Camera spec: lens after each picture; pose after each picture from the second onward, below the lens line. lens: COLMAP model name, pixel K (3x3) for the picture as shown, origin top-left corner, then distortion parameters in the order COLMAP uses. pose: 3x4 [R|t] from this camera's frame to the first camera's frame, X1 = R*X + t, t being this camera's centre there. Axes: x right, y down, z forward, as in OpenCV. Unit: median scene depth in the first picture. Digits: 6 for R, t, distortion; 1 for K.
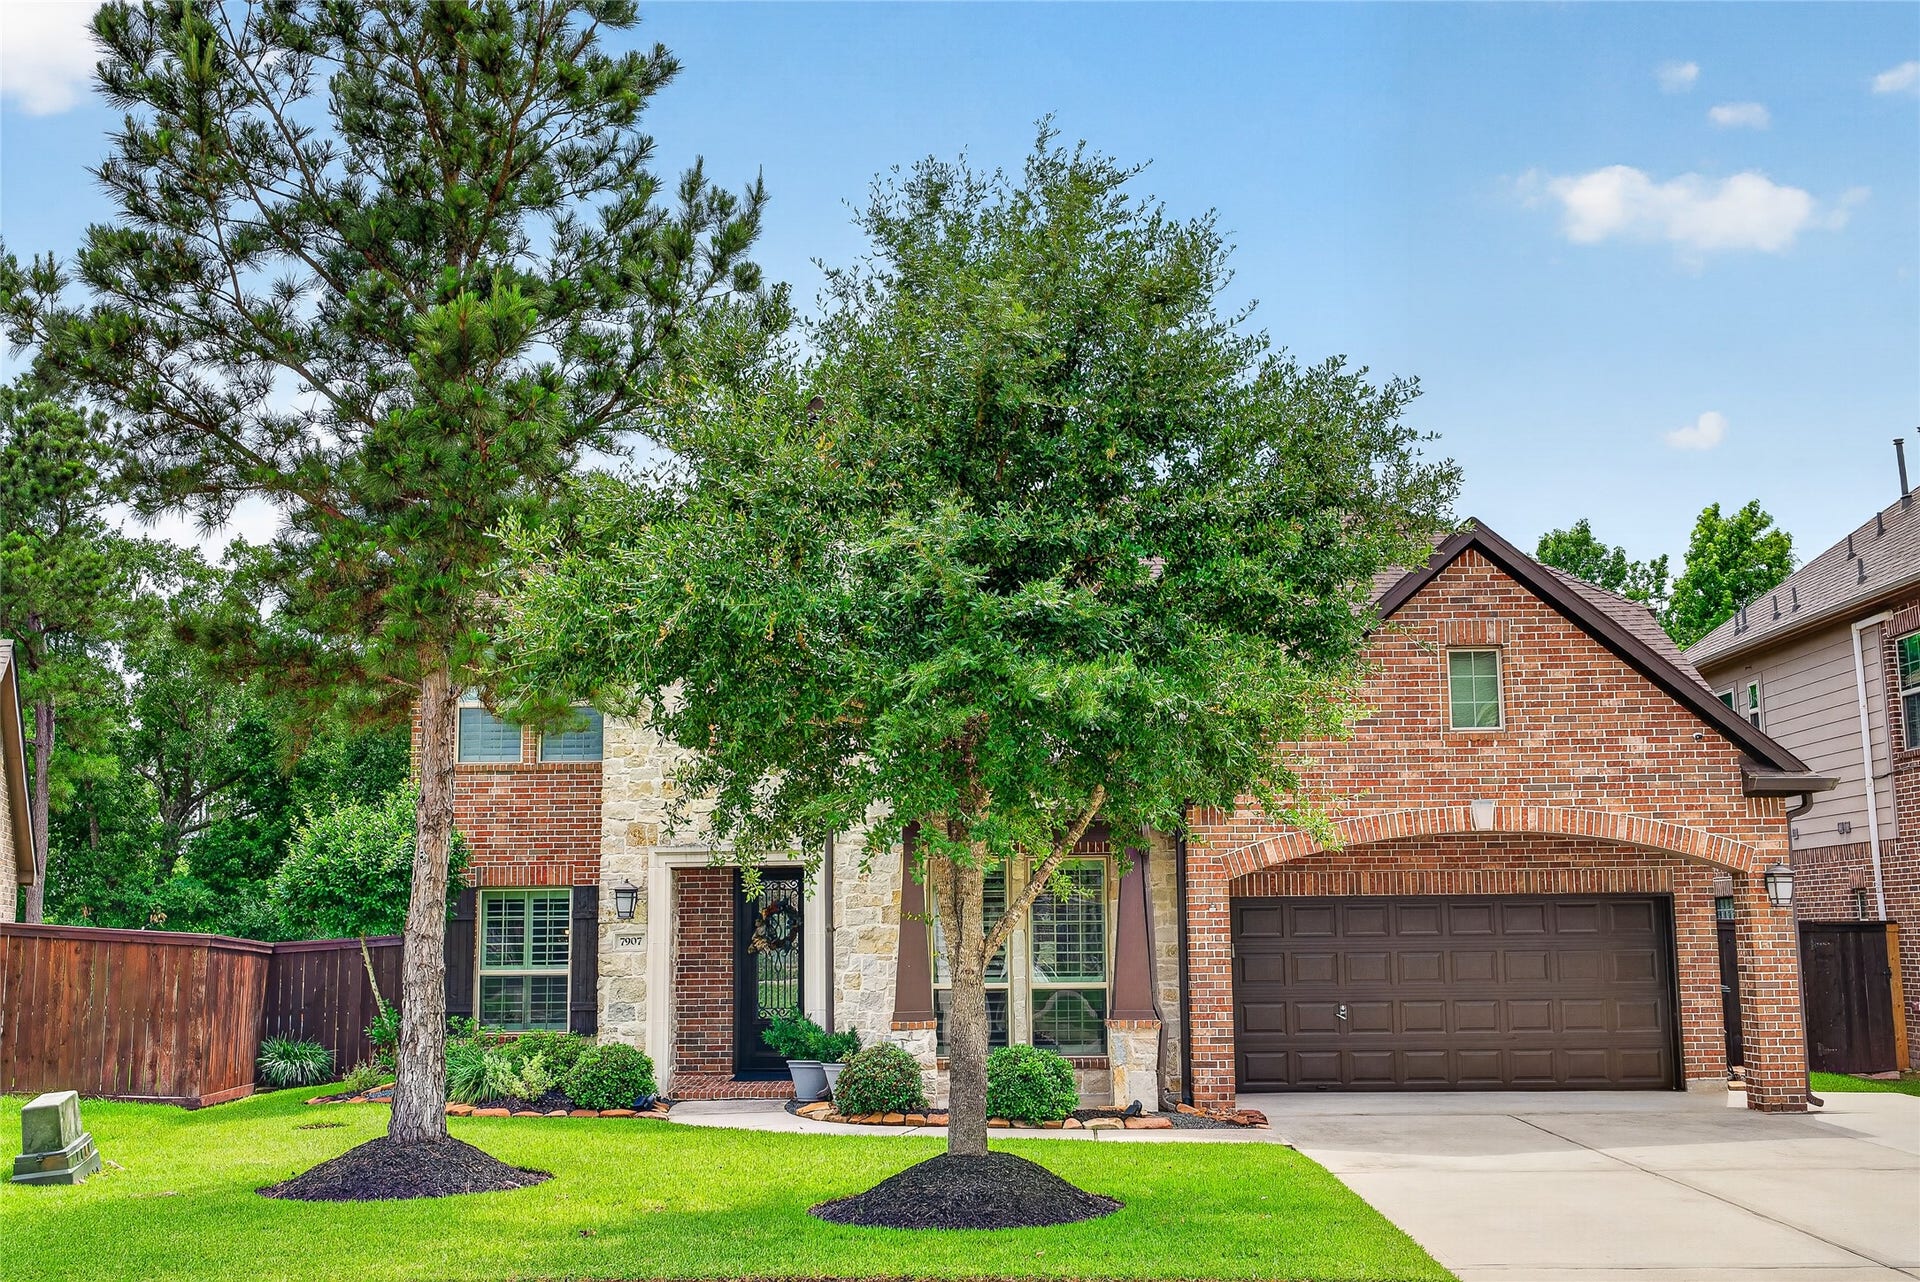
lens RADIAL K [[1863.8, 0, 960.0], [0, 1863.8, 641.0], [0, 0, 1]] dist [0.005791, 0.004115]
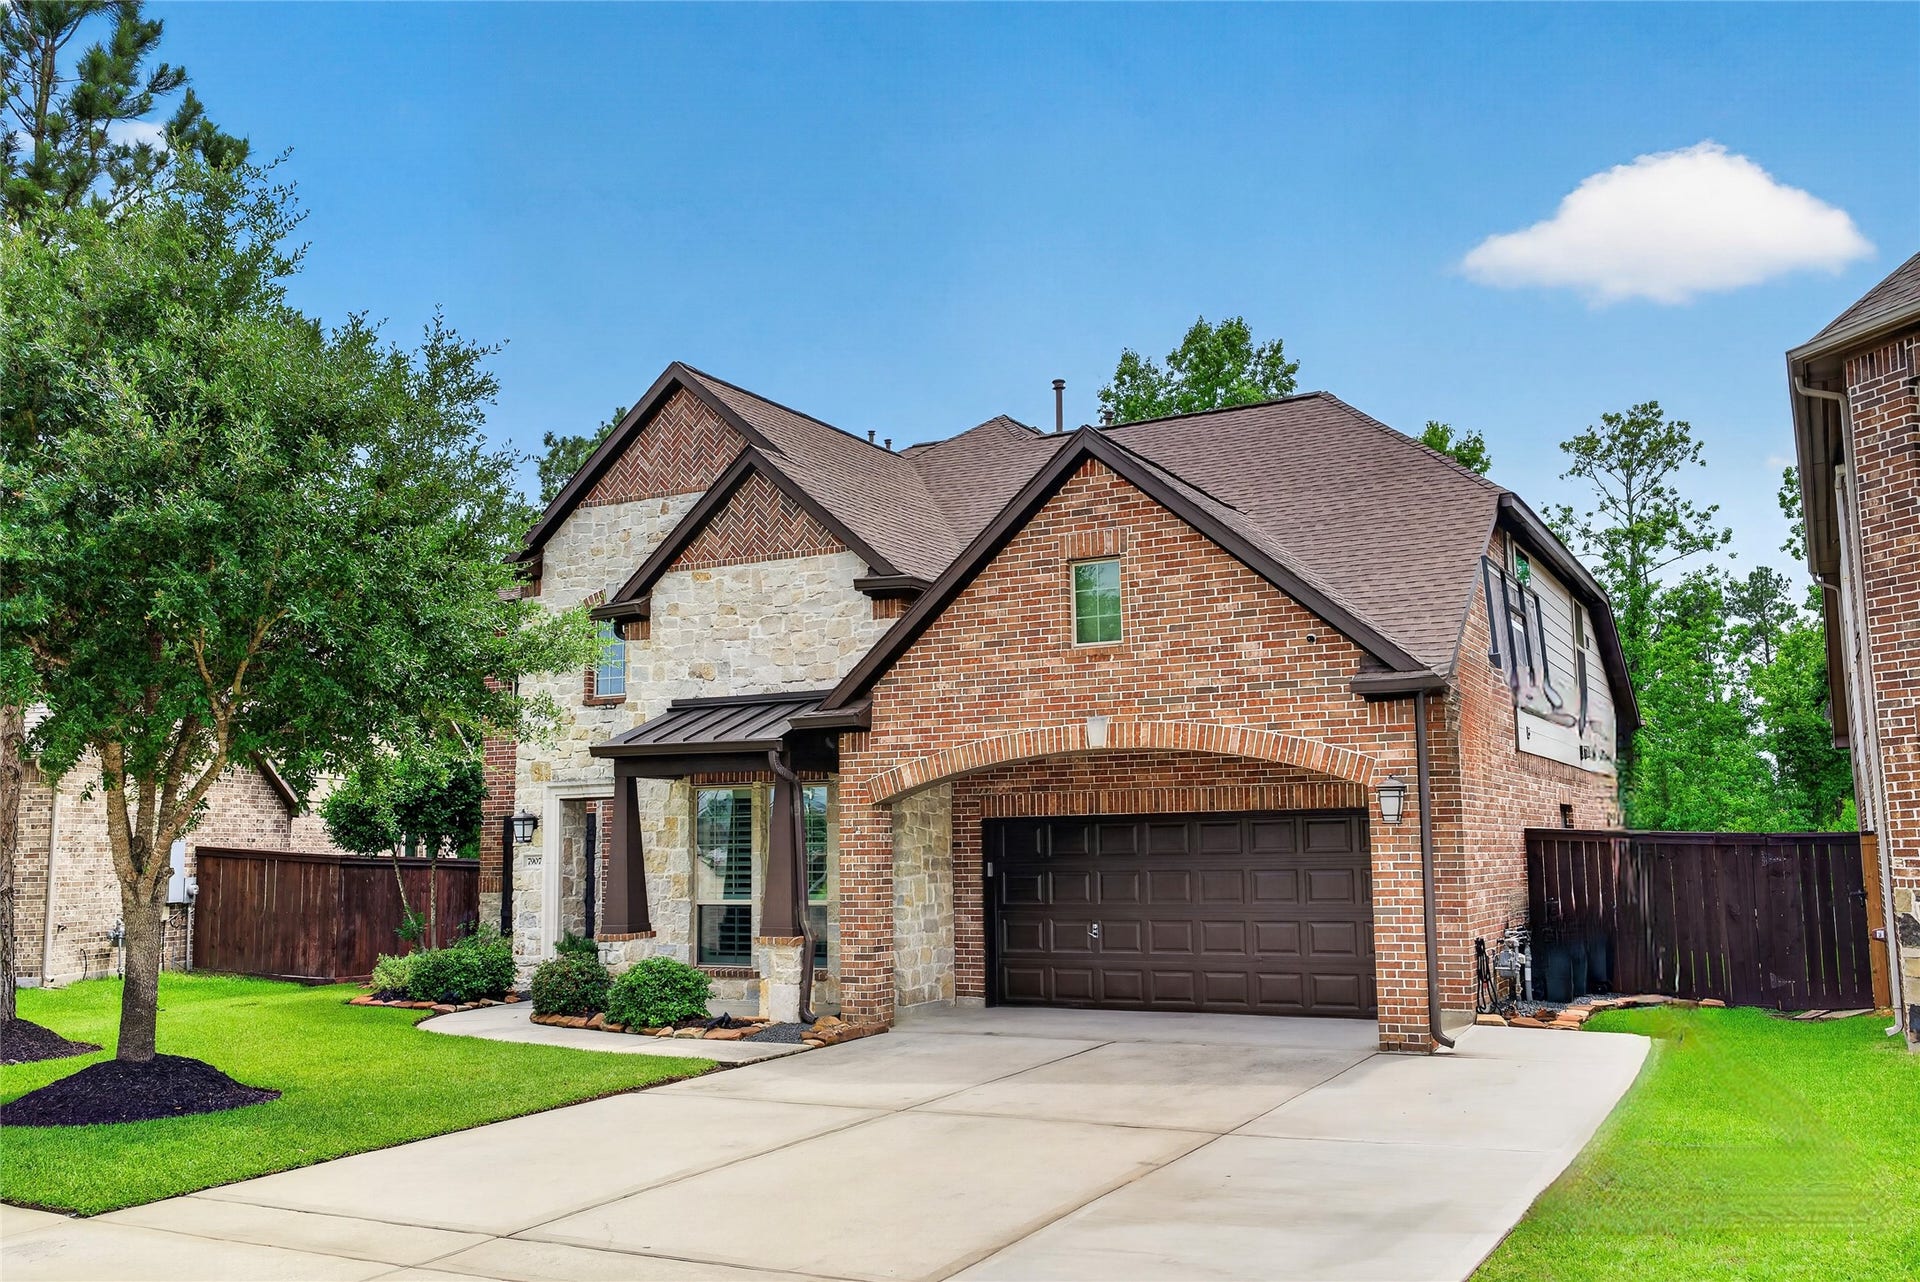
lens RADIAL K [[1603.2, 0, 960.0], [0, 1603.2, 641.0], [0, 0, 1]] dist [-0.005986, -0.005676]
pose [[0.899246, -0.060867, -0.433189, 0.571674], [0.075477, 0.997009, 0.016592, 0.026476], [0.430883, -0.047616, 0.901151, 0.219266]]
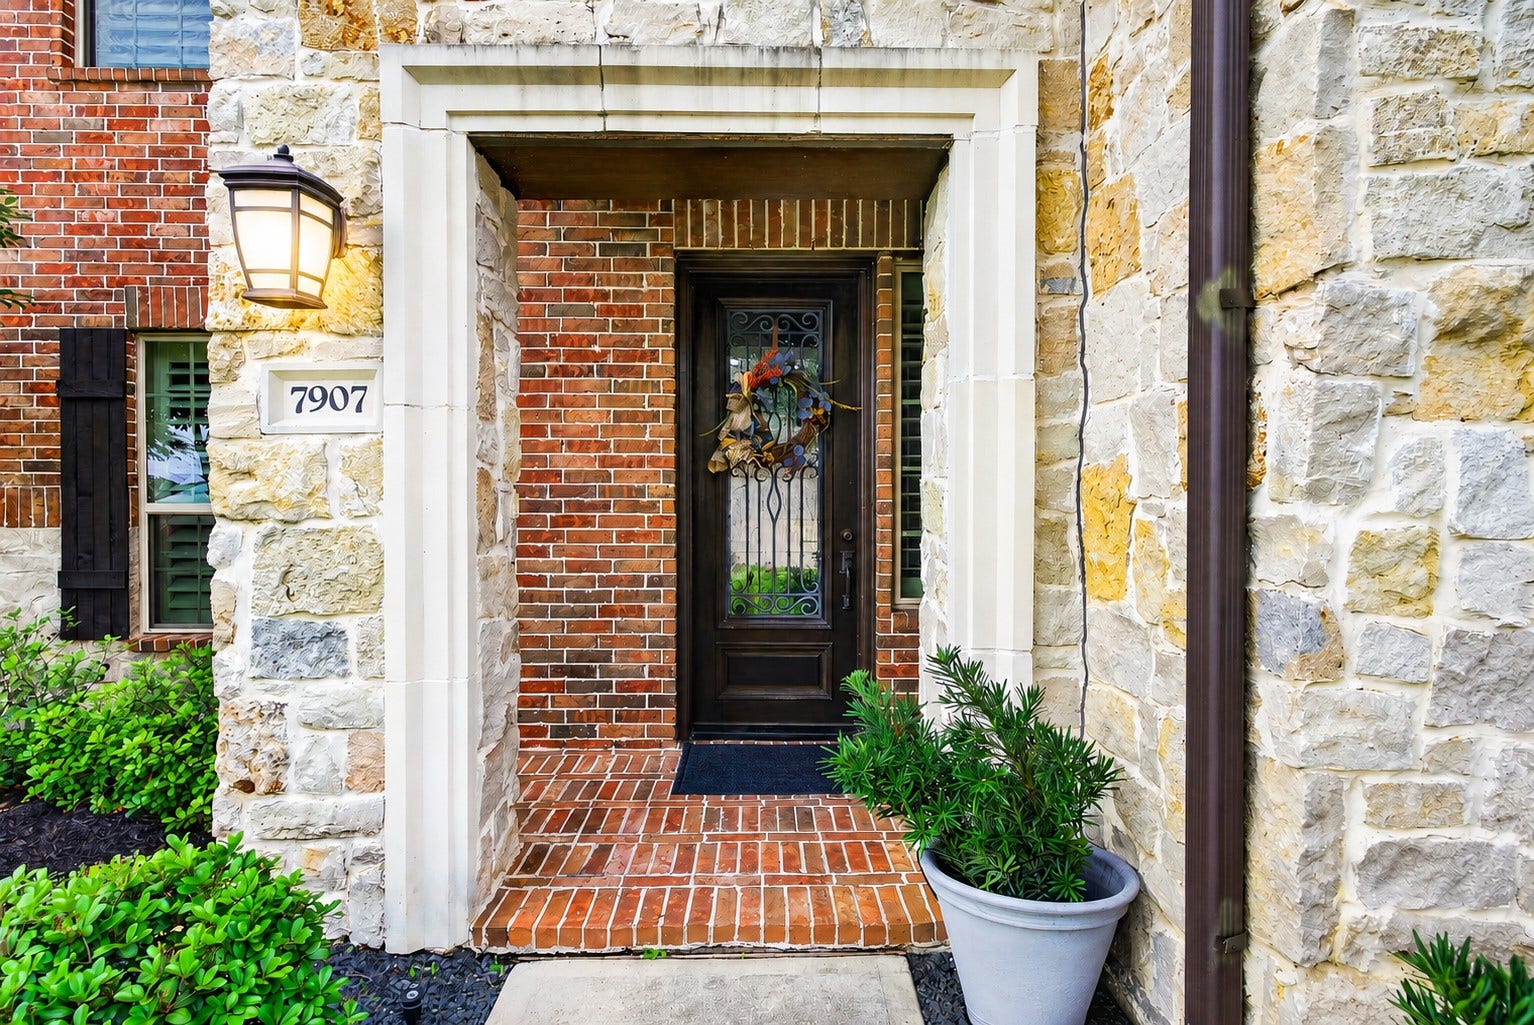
lens RADIAL K [[776.3, 0, 767.0], [0, 776.3, 512.5], [0, 0, 1]] dist [-0.013368, -0.000331]
pose [[0.999167, 0.014700, 0.038078, -0.126288], [-0.020932, 0.985419, 0.168850, 0.172108], [-0.035041, -0.169506, 0.984906, 0.966136]]
